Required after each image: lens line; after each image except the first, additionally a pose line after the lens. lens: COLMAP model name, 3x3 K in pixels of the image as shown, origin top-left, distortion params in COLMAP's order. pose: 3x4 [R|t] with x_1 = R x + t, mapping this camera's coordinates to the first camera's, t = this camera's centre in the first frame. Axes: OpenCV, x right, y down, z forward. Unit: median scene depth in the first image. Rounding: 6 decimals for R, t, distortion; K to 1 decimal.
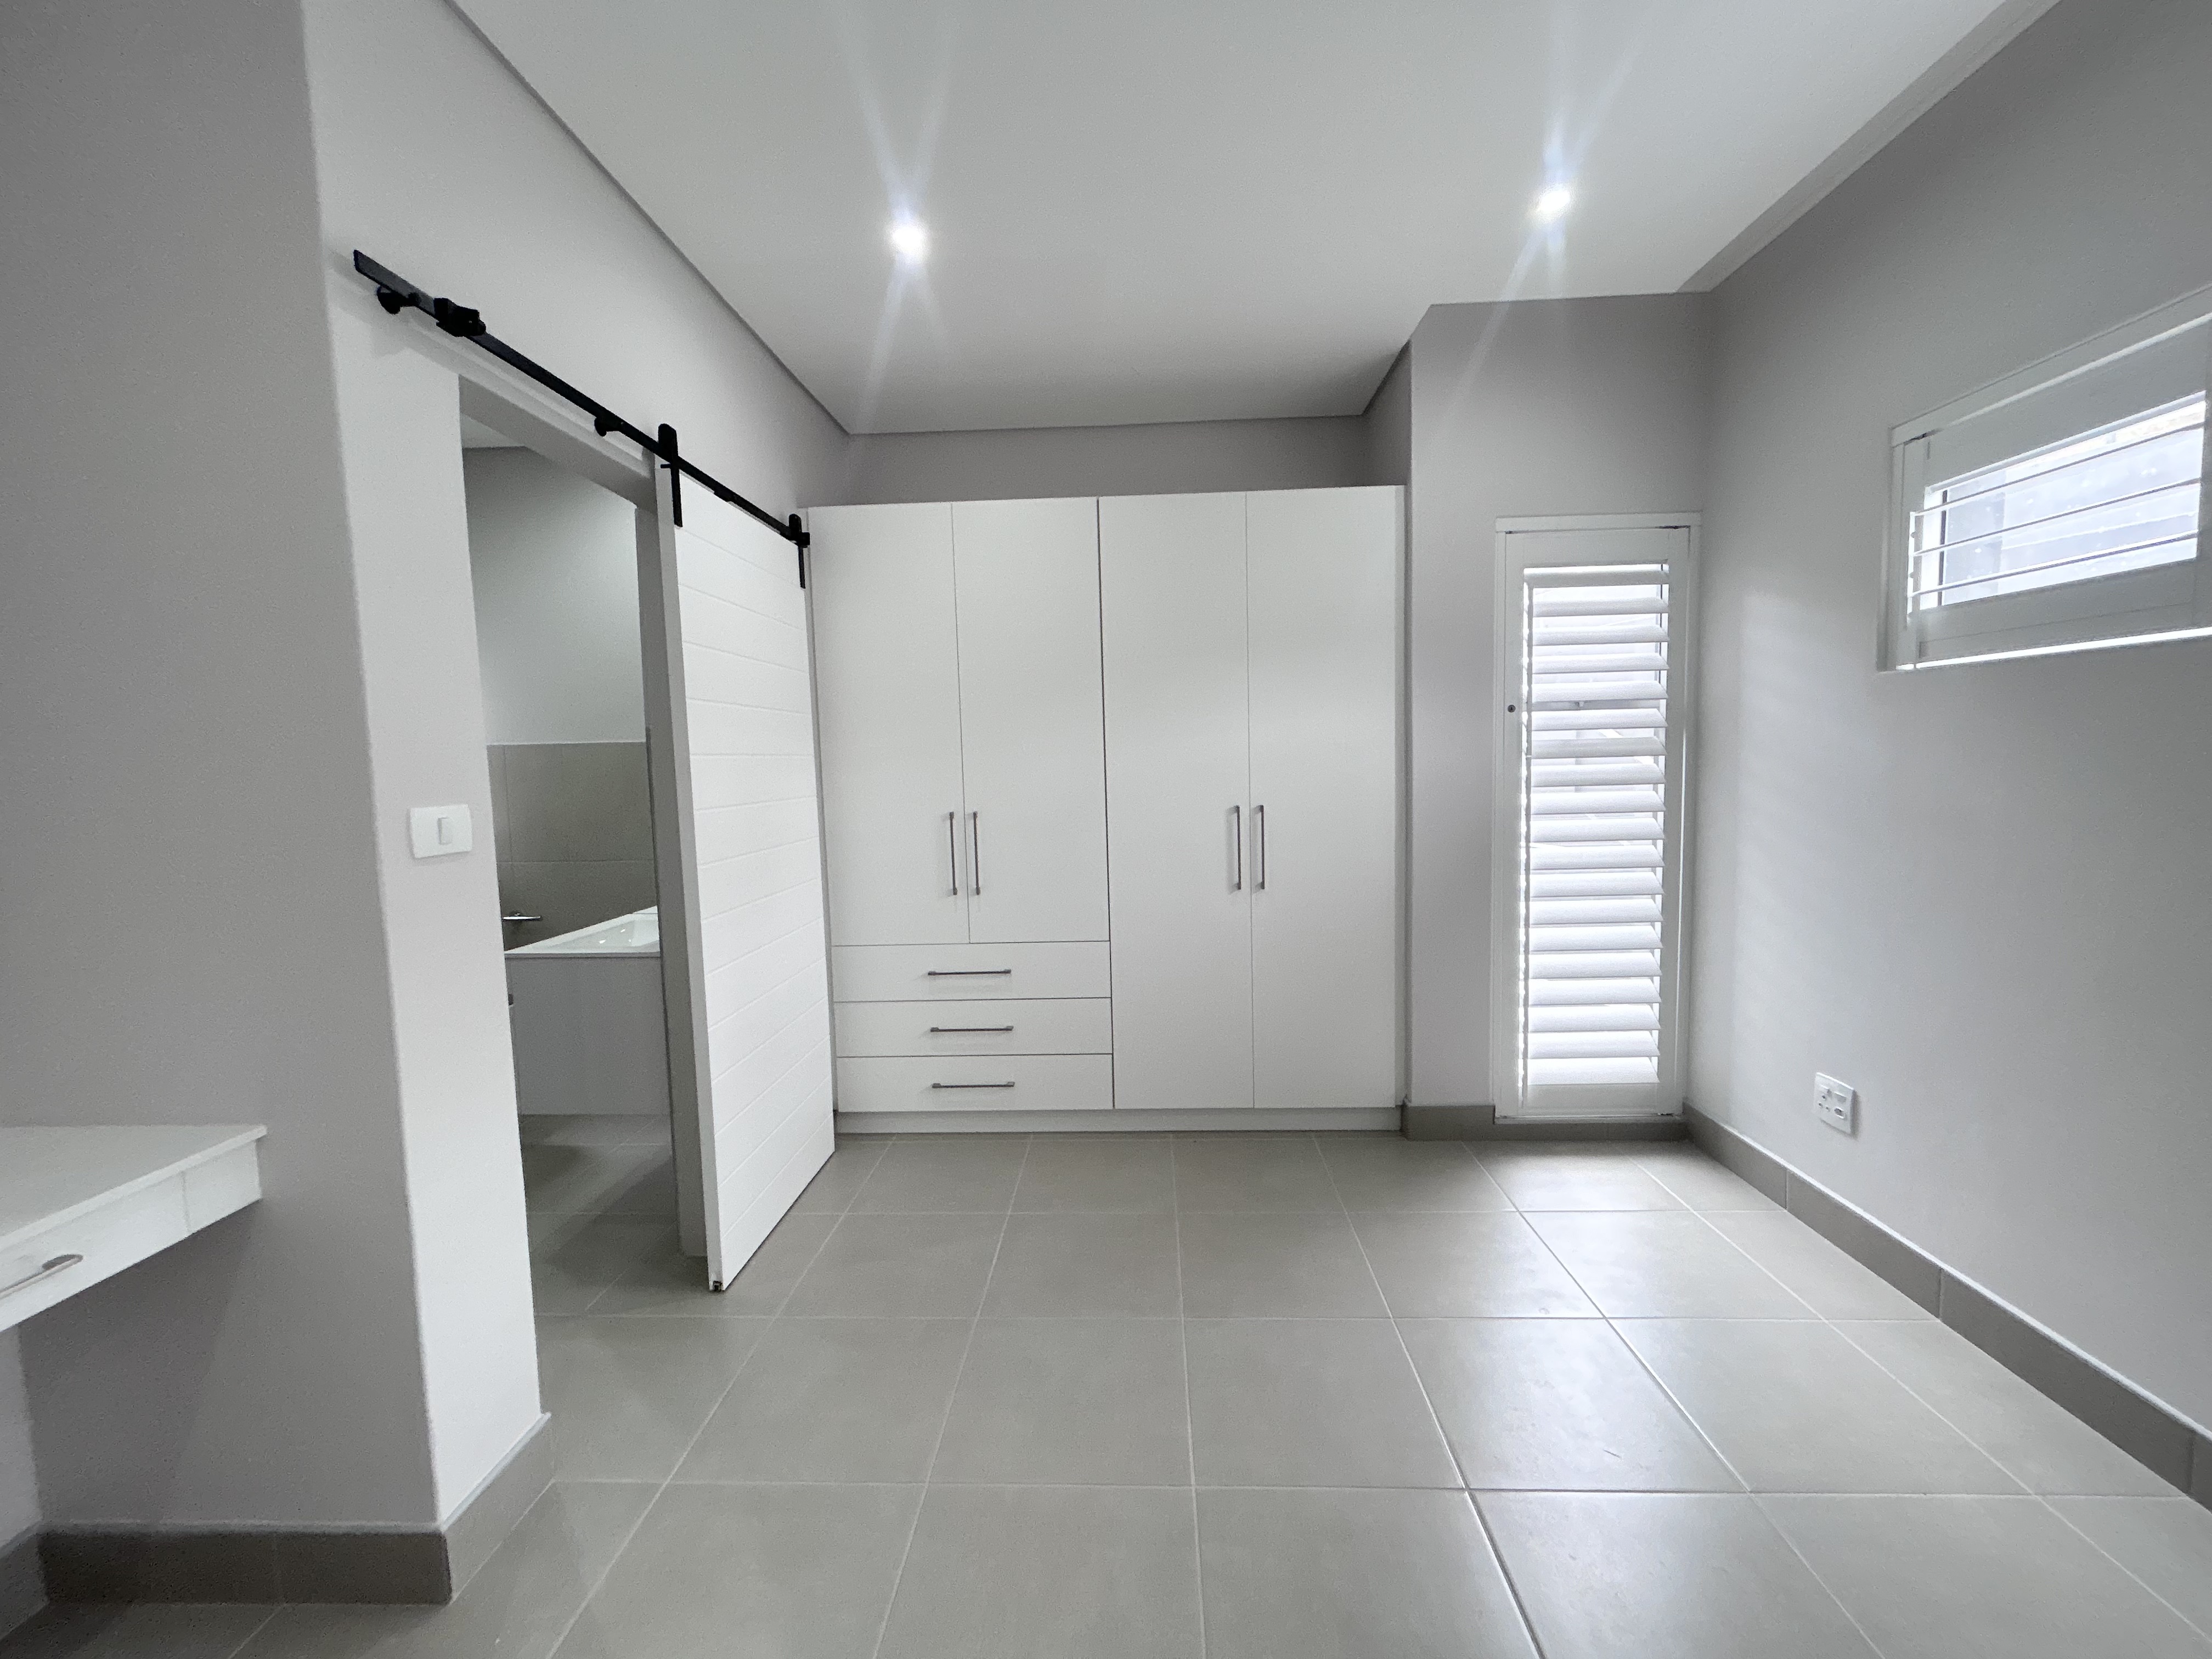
lens RADIAL K [[877.5, 0, 1108.7], [0, 877.5, 826.9], [0, 0, 1]] dist [-0.000603, 0.000511]
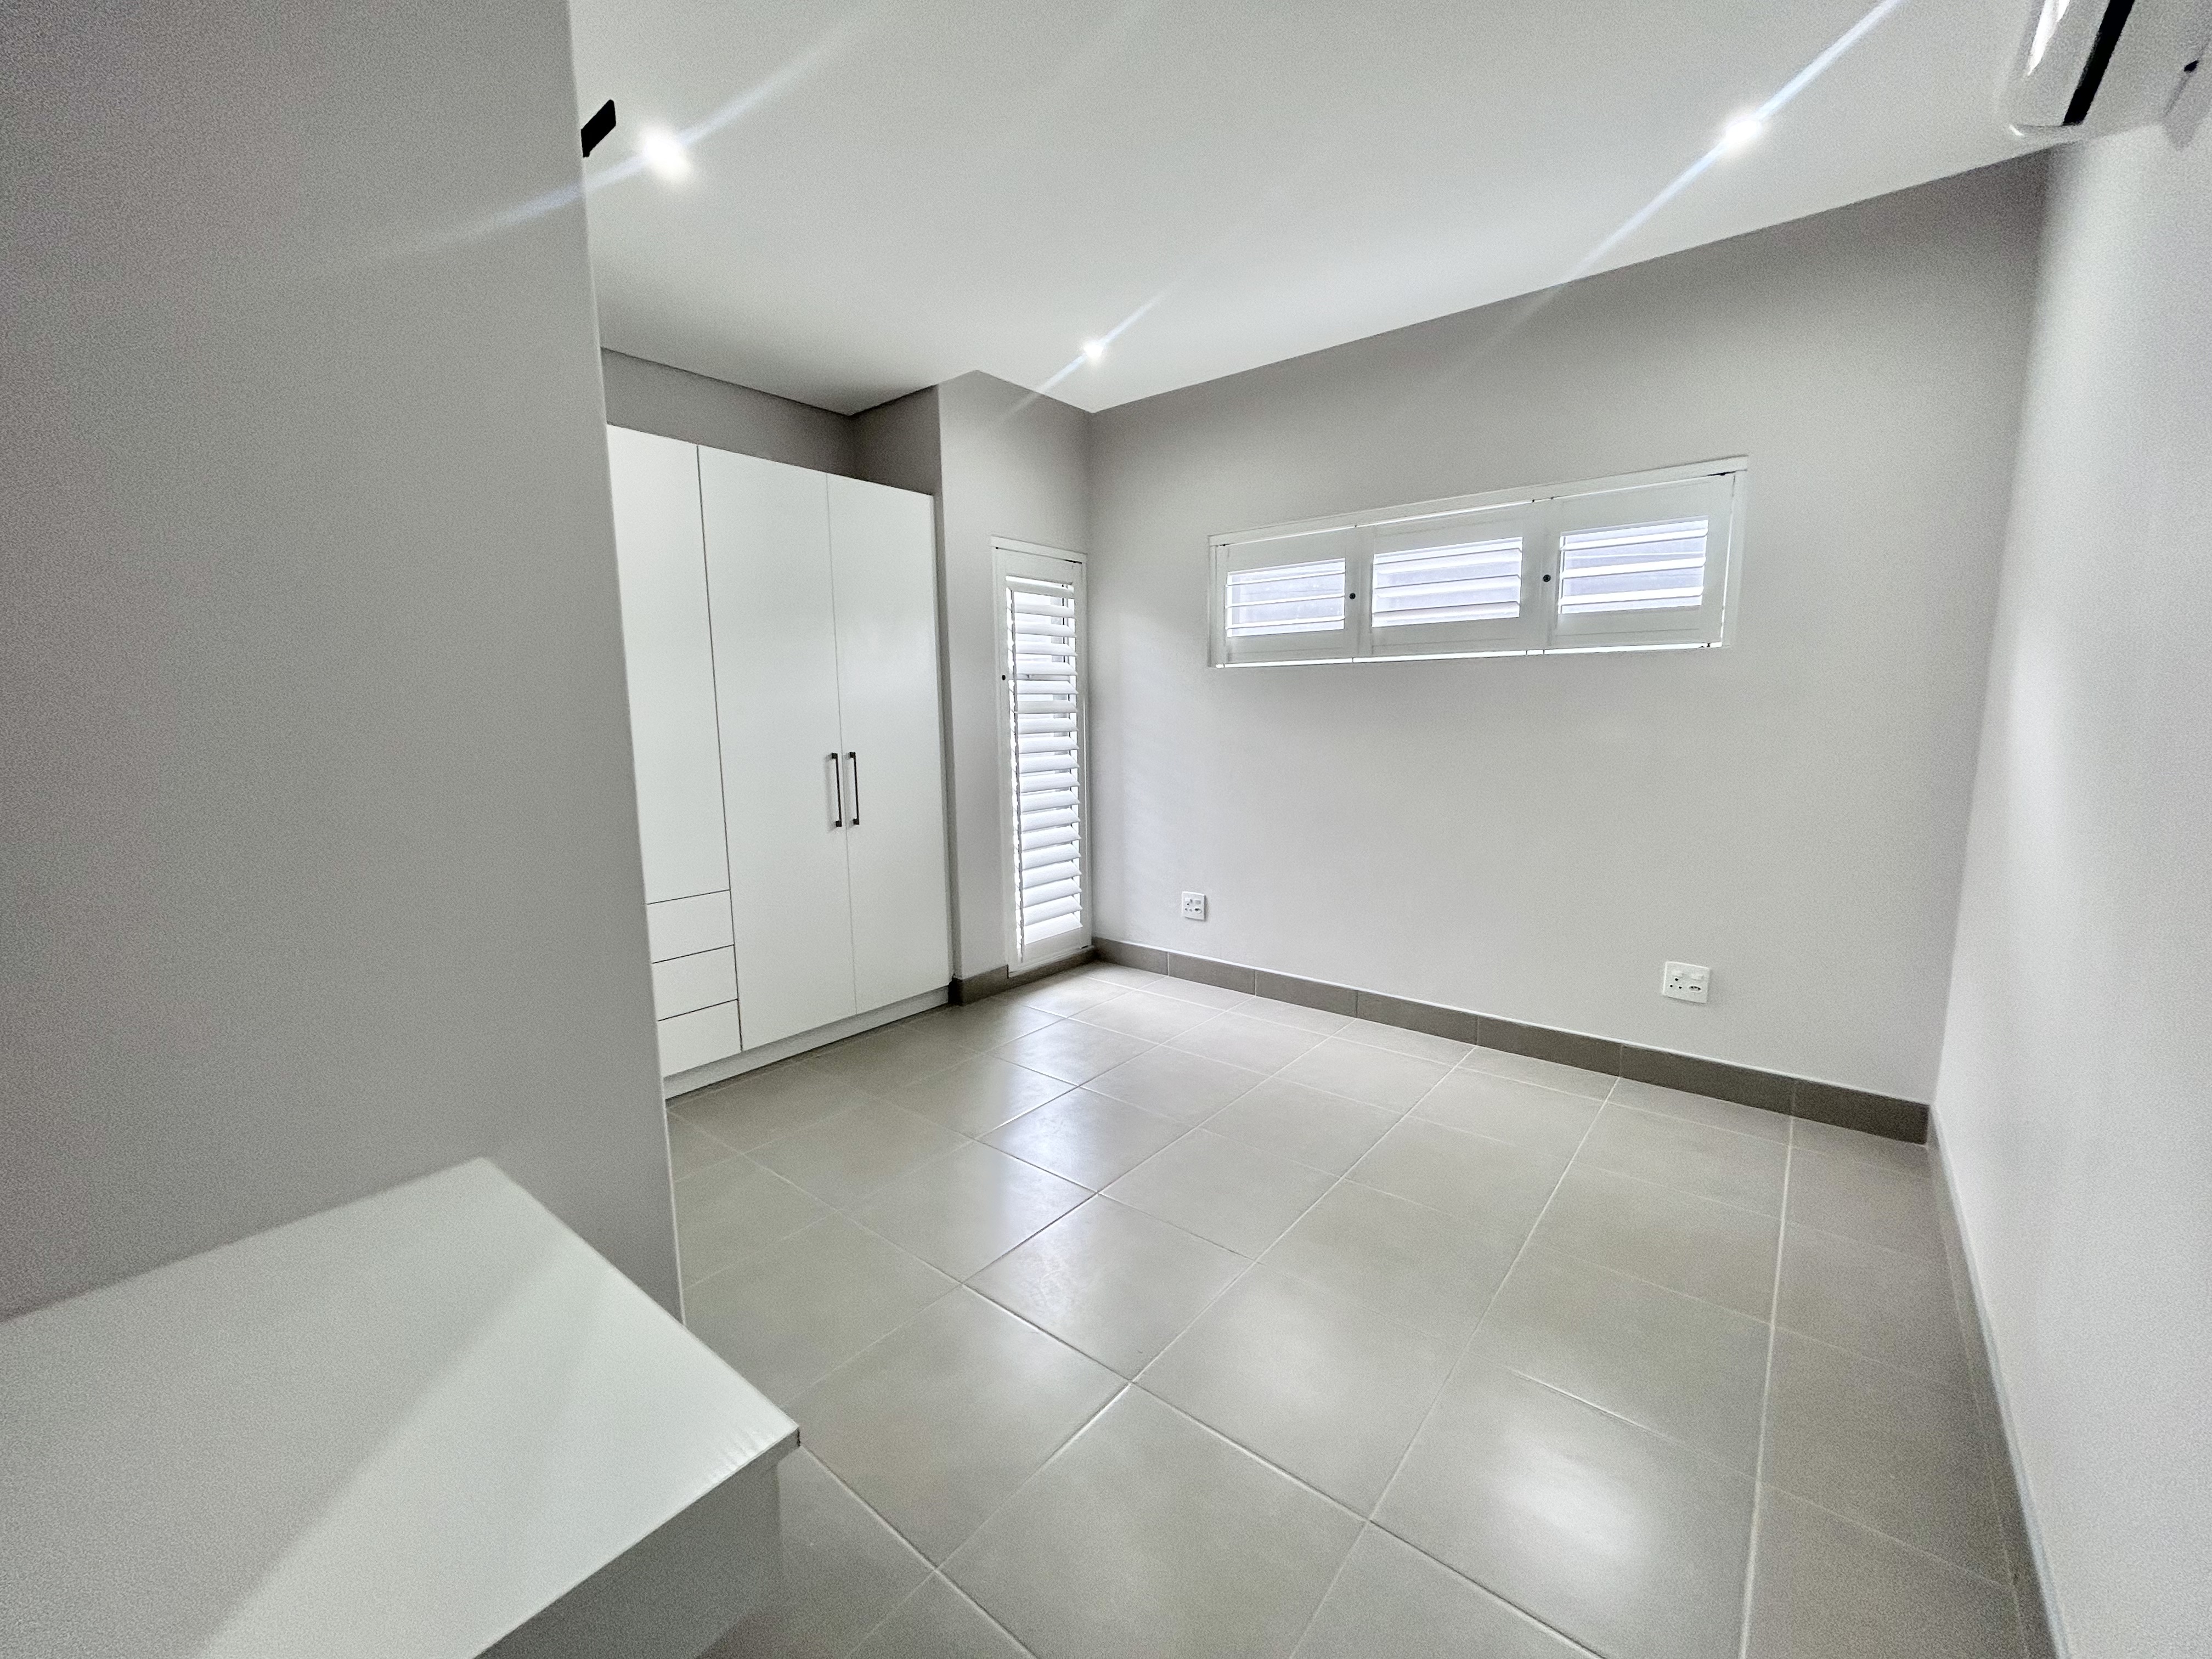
lens RADIAL K [[889.2, 0, 1106.0], [0, 889.2, 829.5], [0, 0, 1]] dist [-0.001095, -0.000219]
pose [[0.600048, -0.089675, 0.794922, -0.585937], [0.056961, 0.995964, 0.069357, 0.015595], [-0.797933, 0.003661, 0.602734, 0.028861]]
